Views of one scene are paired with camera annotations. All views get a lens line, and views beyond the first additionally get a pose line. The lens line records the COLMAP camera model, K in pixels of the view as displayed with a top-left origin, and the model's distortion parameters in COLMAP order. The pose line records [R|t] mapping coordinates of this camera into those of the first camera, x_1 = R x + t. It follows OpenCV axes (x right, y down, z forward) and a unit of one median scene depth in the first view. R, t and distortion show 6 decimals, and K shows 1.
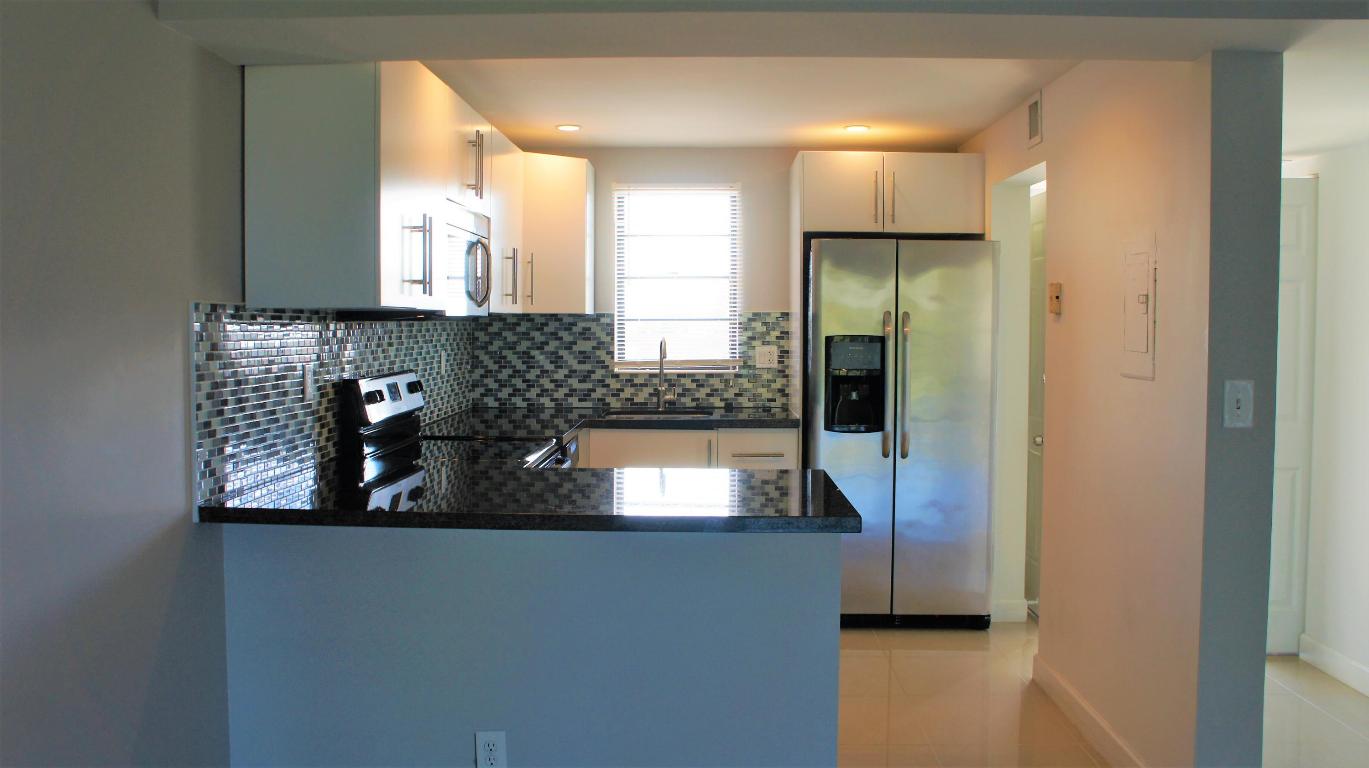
lens RADIAL K [[1135.6, 0, 684.5], [0, 1135.6, 384.0], [0, 0, 1]] dist [-0.104080, 0.001013]
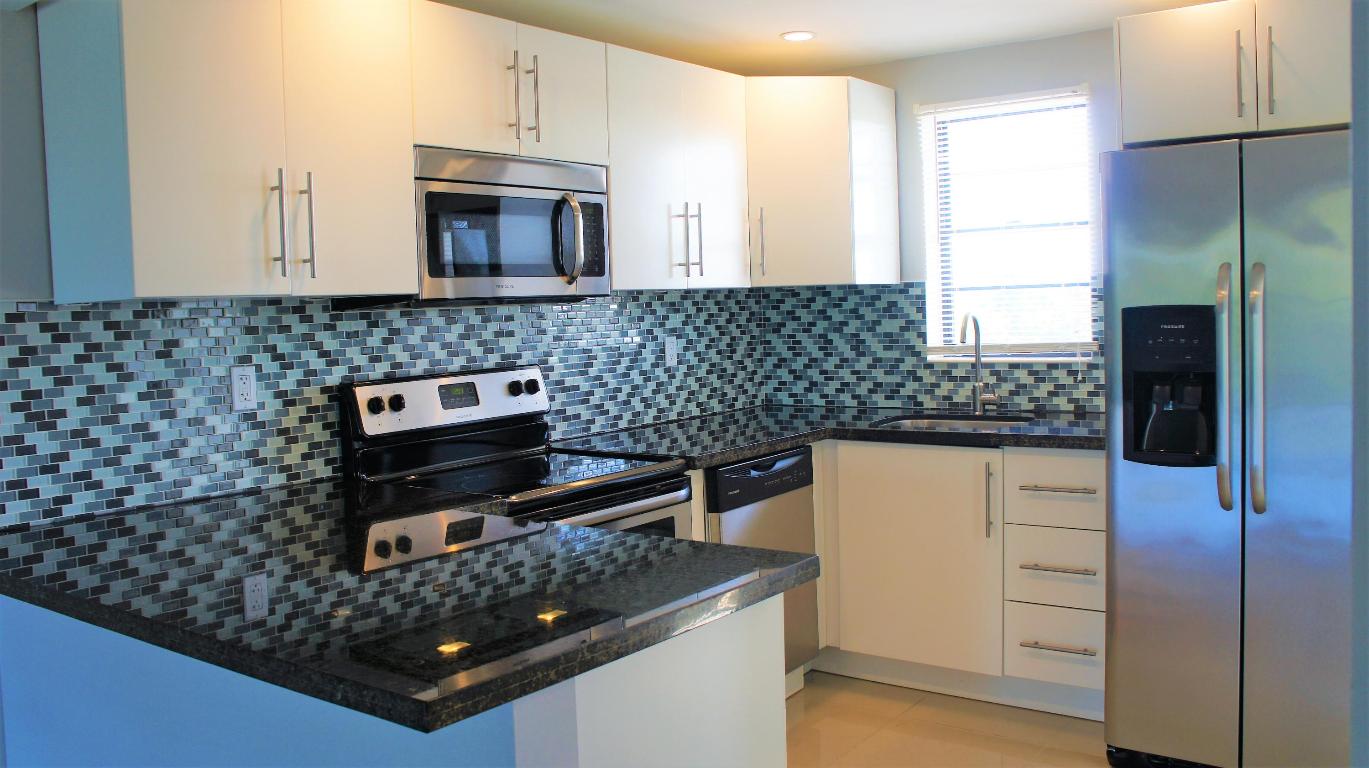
lens RADIAL K [[1135.6, 0, 684.5], [0, 1135.6, 384.0], [0, 0, 1]] dist [-0.104080, 0.001013]
pose [[0.822952, 0.009556, -0.568031, 0.227570], [0.004211, 0.999728, 0.022918, -0.012948], [0.568096, -0.021252, 0.822688, 0.301907]]
